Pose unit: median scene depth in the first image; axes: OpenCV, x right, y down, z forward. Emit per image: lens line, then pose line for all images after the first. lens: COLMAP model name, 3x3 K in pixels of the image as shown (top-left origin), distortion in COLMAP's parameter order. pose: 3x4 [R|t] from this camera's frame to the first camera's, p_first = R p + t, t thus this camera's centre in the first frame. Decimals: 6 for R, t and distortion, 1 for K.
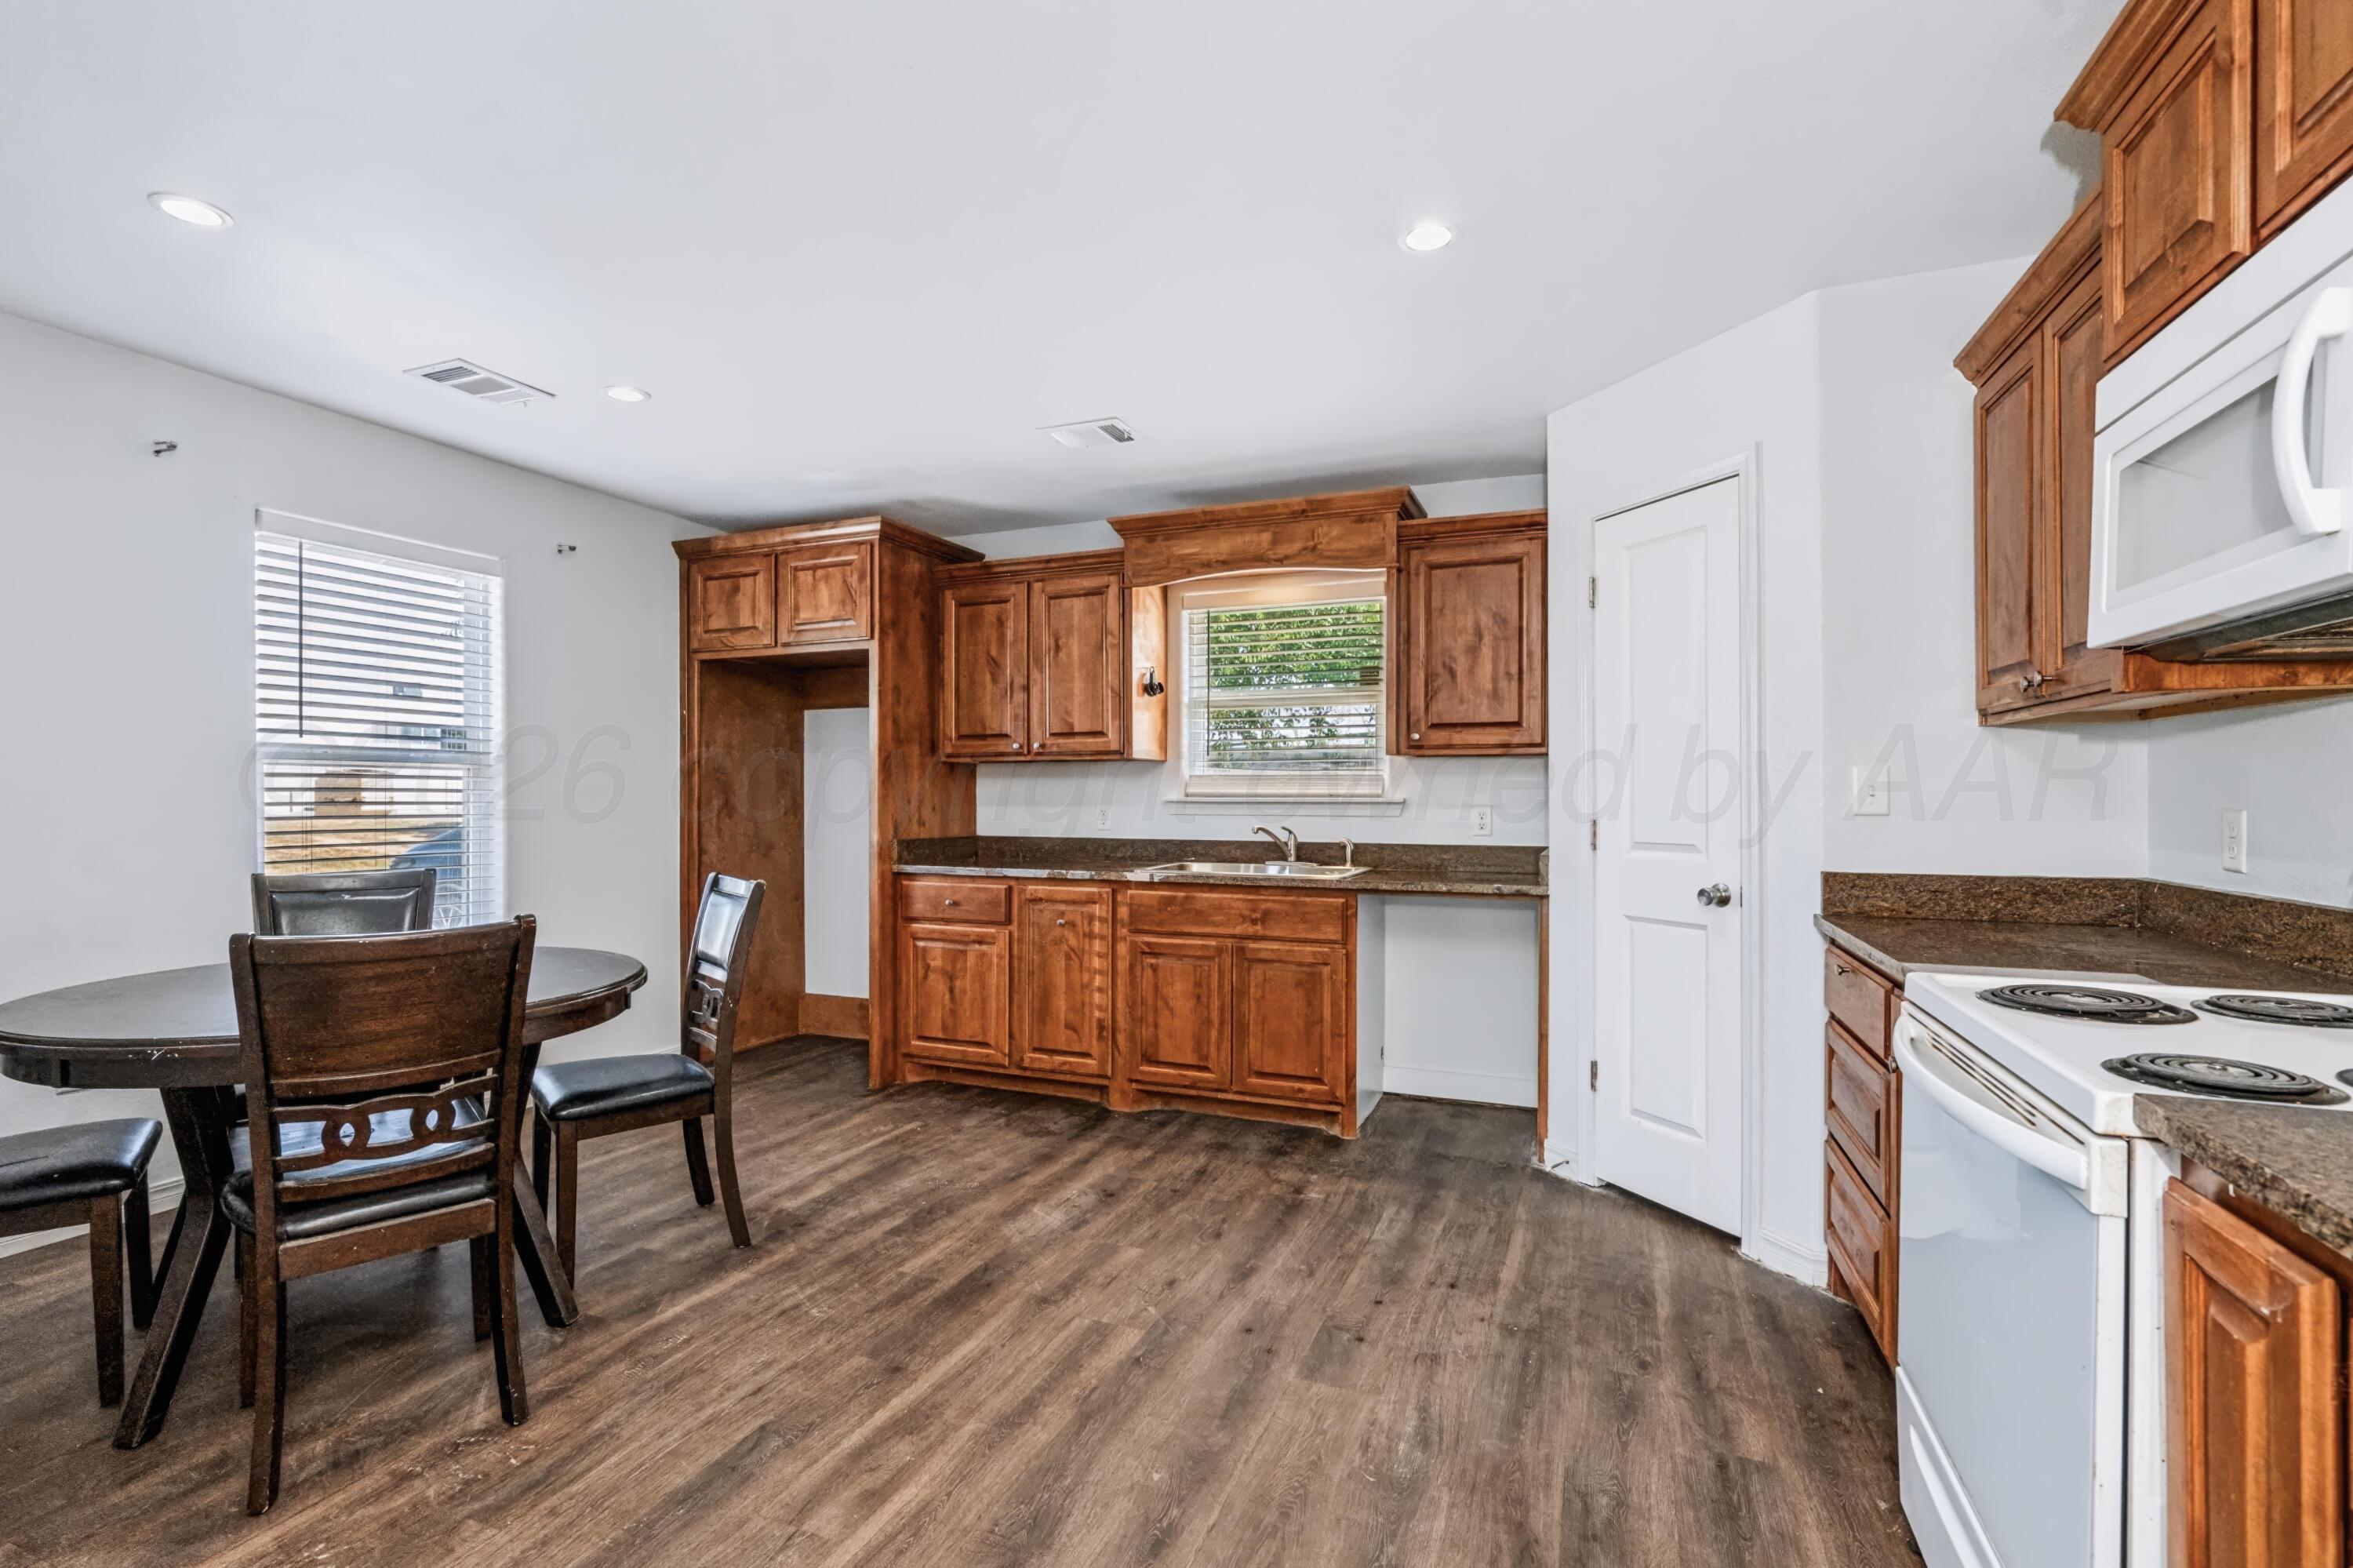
lens RADIAL K [[1062.2, 0, 1174.7], [0, 1062.2, 803.6], [0, 0, 1]] dist [-0.004009, 0.000749]
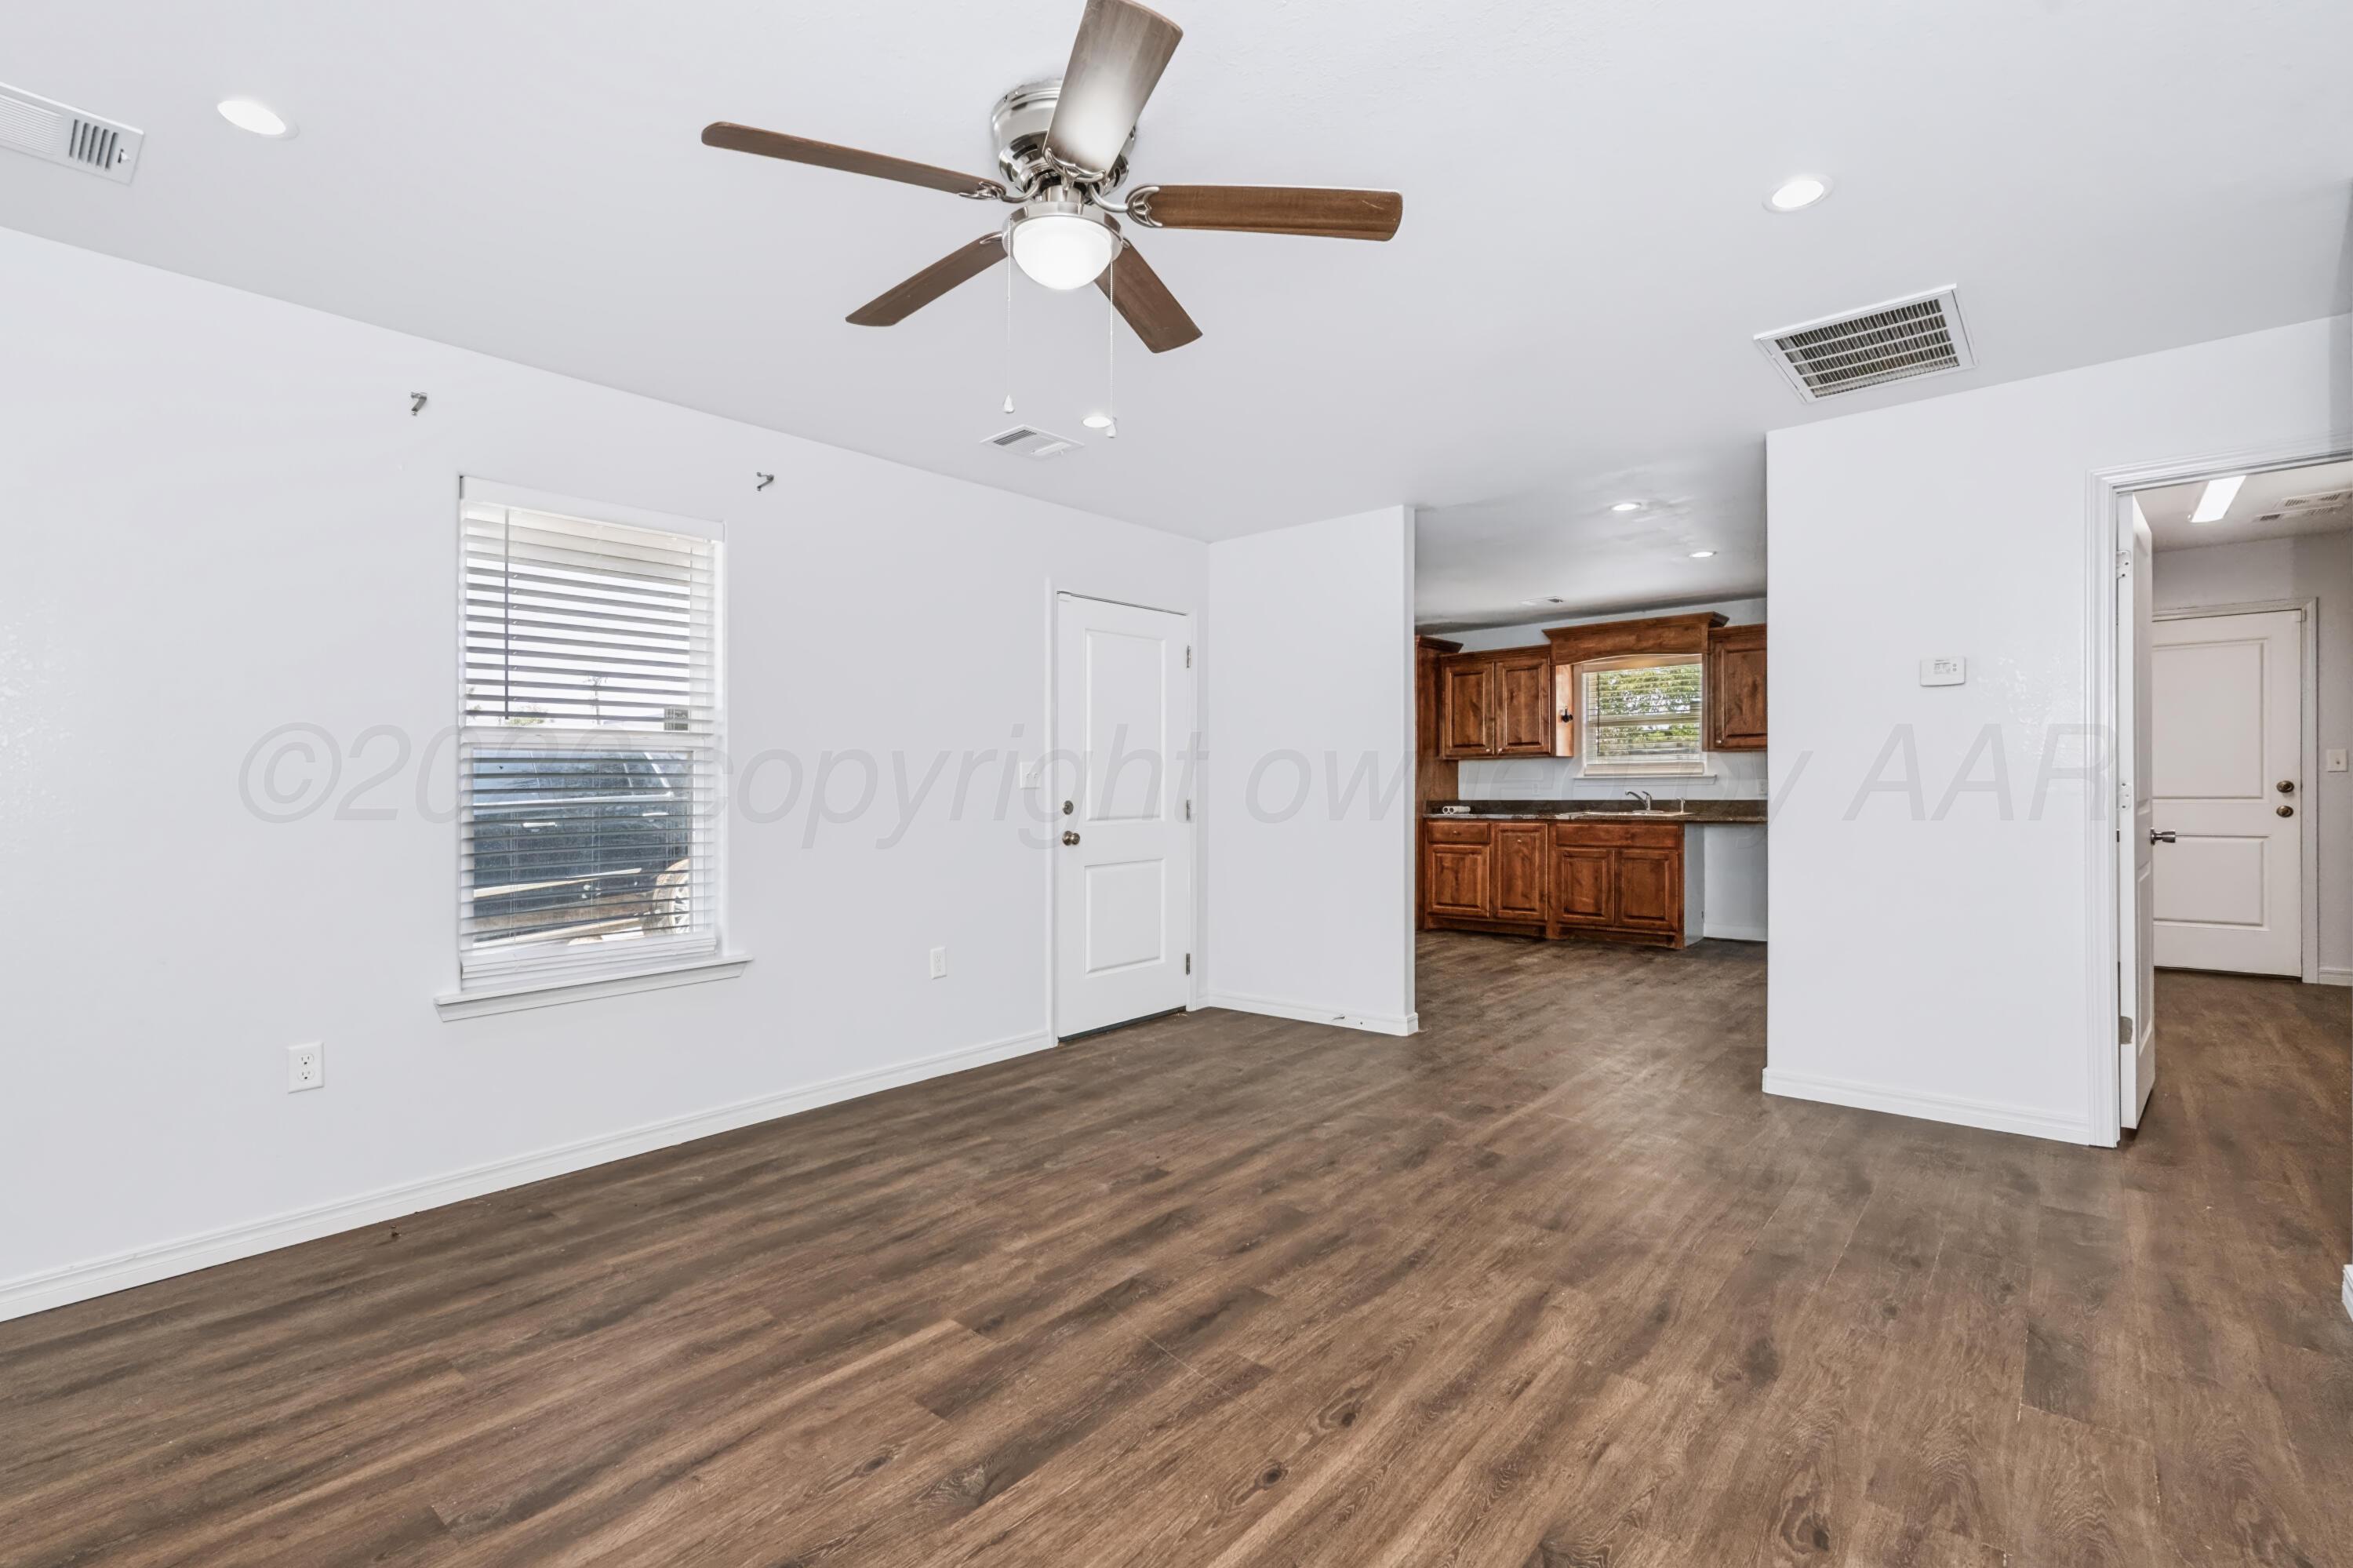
lens RADIAL K [[1062.2, 0, 1174.7], [0, 1062.2, 803.6], [0, 0, 1]] dist [-0.004009, 0.000749]
pose [[0.950095, -0.006421, -0.311896, -0.106107], [0.009498, 0.999920, 0.008347, 0.021917], [0.311817, -0.010893, 0.950080, -1.103924]]
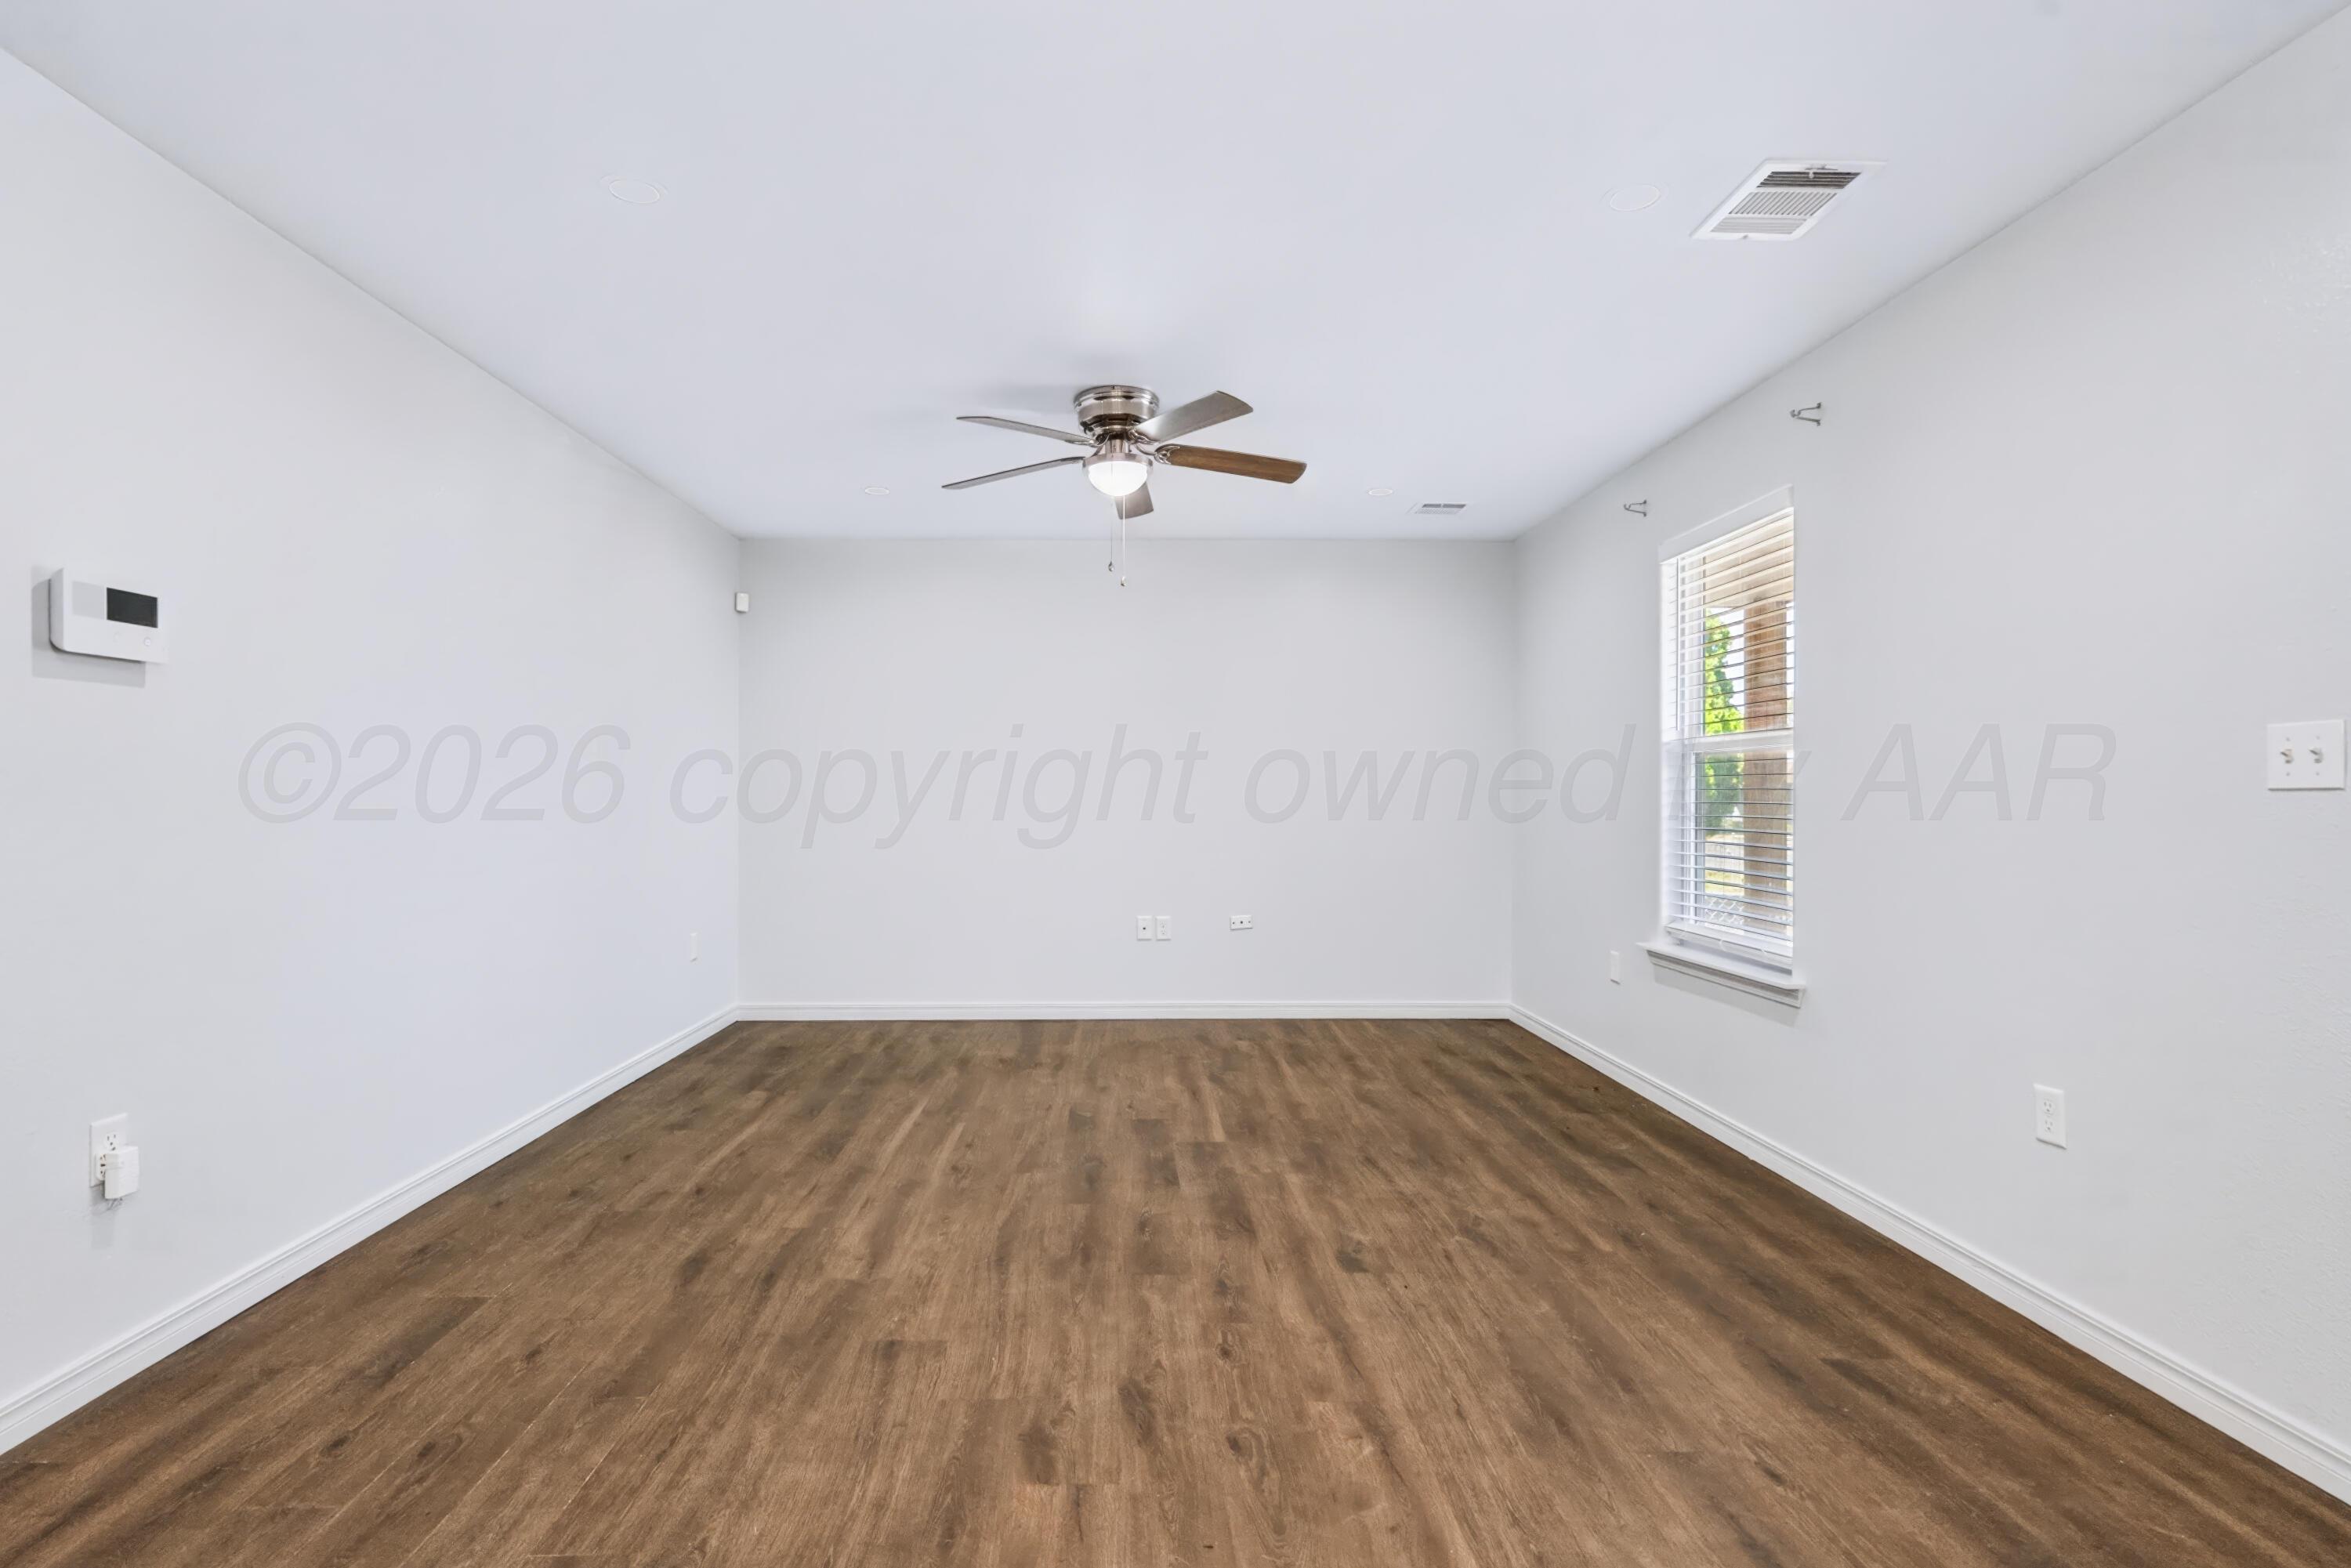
lens RADIAL K [[1073.1, 0, 1138.0], [0, 1073.1, 808.6], [0, 0, 1]] dist [-0.004290, 0.000072]
pose [[-0.919269, 0.005913, -0.393586, 0.013075], [-0.001123, 0.999844, 0.017644, 0.013499], [0.393629, 0.016661, -0.919119, 0.210776]]
